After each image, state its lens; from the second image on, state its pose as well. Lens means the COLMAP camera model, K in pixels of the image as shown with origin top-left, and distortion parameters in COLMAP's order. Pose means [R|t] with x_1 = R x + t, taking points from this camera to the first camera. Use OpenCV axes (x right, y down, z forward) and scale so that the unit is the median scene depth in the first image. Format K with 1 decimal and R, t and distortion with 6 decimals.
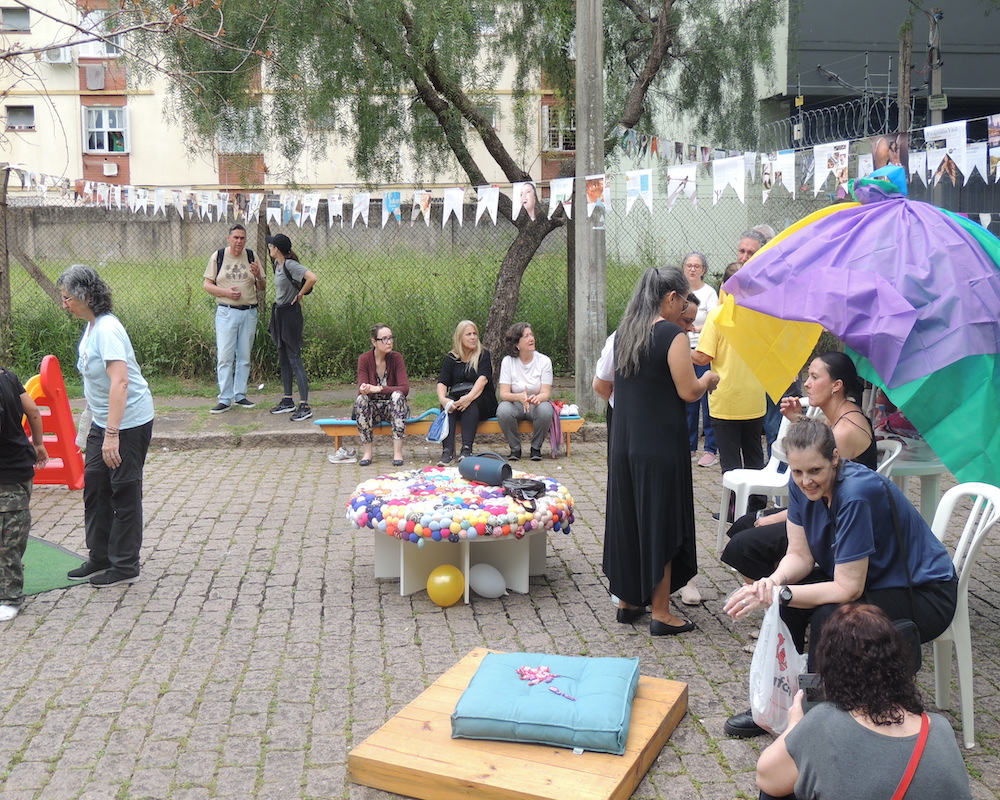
lens RADIAL K [[1249.0, 0, 500.0], [0, 1249.0, 400.0], [0, 0, 1]] dist [0.019587, 0.029373]
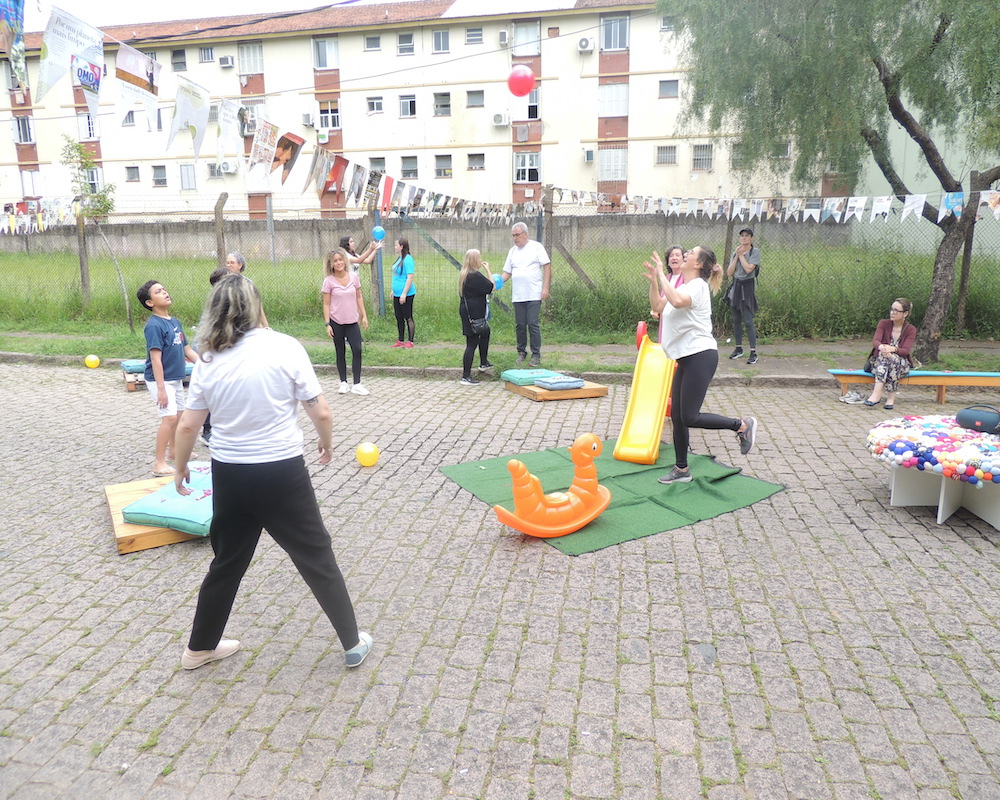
lens RADIAL K [[777.3, 0, 500.0], [0, 777.3, 400.0], [0, 0, 1]] dist [-0.002139, -0.002233]
pose [[0.966657, 0.048822, -0.251378, -0.215002], [-0.029631, 0.996389, 0.079573, -0.005919], [0.254356, -0.069472, 0.964612, 0.082869]]
